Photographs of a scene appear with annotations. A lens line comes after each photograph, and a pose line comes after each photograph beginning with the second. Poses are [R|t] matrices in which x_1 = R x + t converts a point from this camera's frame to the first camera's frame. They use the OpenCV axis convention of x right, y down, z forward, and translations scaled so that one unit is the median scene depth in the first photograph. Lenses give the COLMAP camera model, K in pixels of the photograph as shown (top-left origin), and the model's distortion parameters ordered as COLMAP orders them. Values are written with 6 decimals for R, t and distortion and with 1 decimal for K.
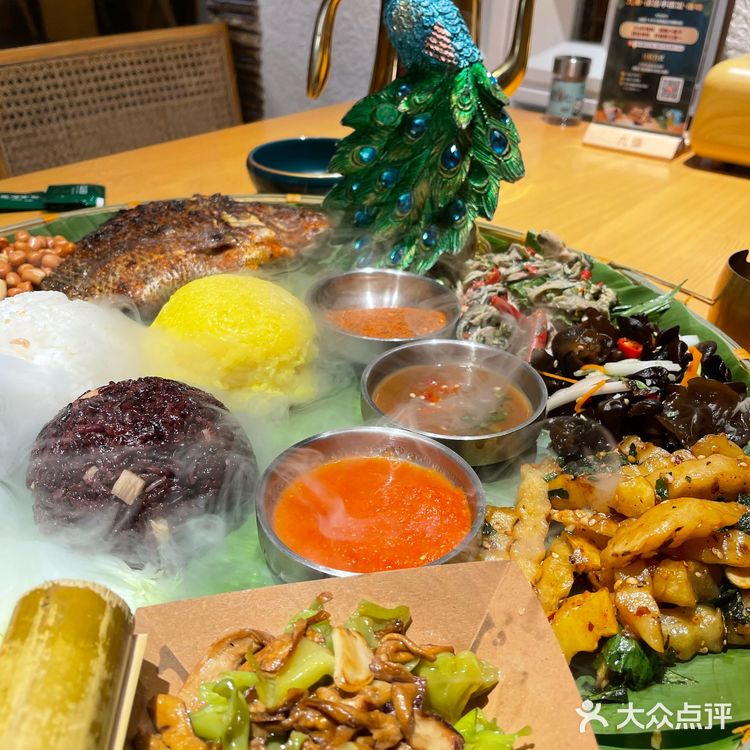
lens RADIAL K [[792.0, 0, 375.0], [0, 792.0, 375.0], [0, 0, 1]] dist [0.011913, -0.021746]
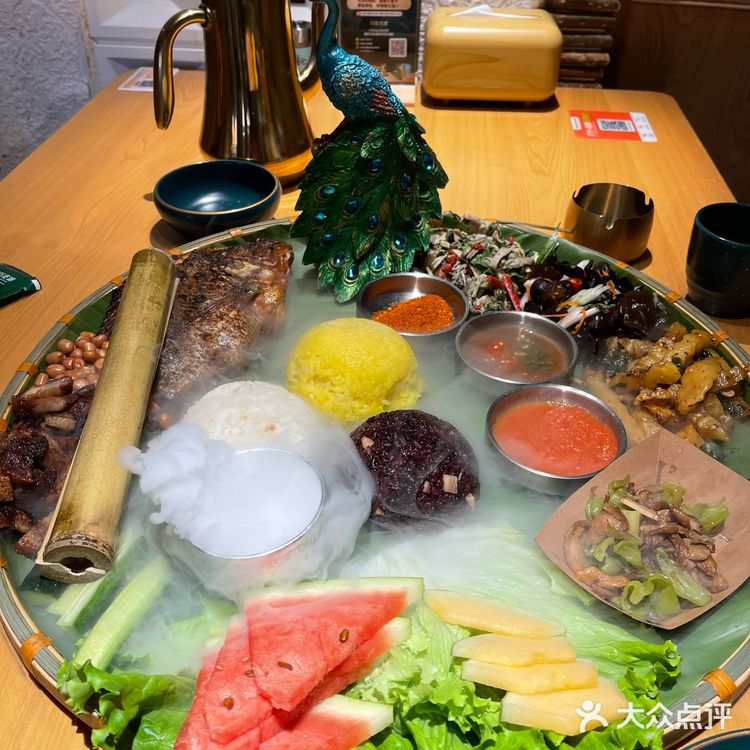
lens RADIAL K [[791.0, 0, 375.0], [0, 791.0, 375.0], [0, 0, 1]] dist [0.027996, 0.001350]
pose [[0.828154, -0.360941, 0.428816, -0.686190], [0.293938, 0.931089, 0.216041, -0.293435], [-0.477244, -0.052870, 0.877179, -0.189861]]
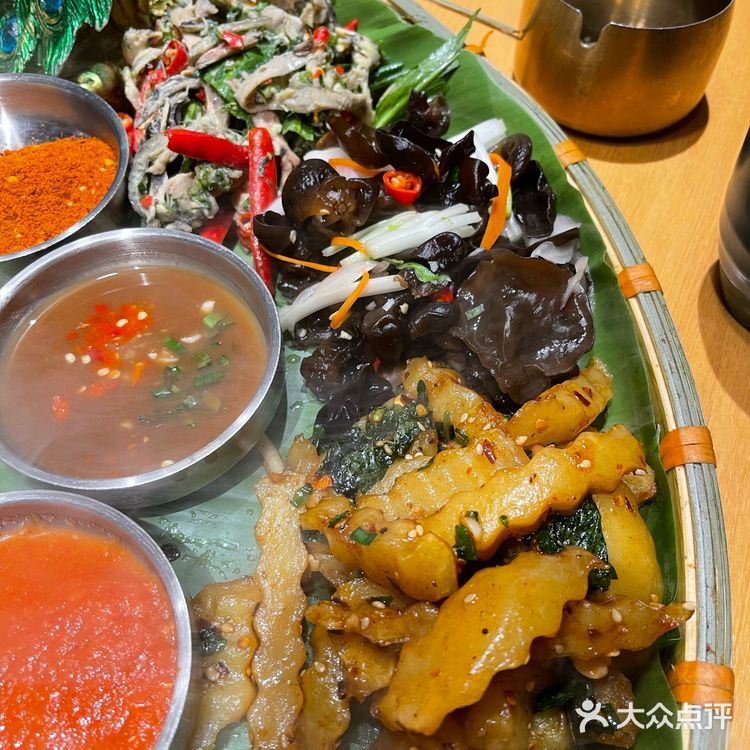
lens RADIAL K [[791.0, 0, 375.0], [0, 791.0, 375.0], [0, 0, 1]] dist [0.027996, 0.001350]
pose [[0.959983, -0.251038, 0.124149, 0.169153], [0.167823, 0.870539, 0.462599, -0.179813], [-0.224206, -0.423252, 0.877832, 0.357004]]
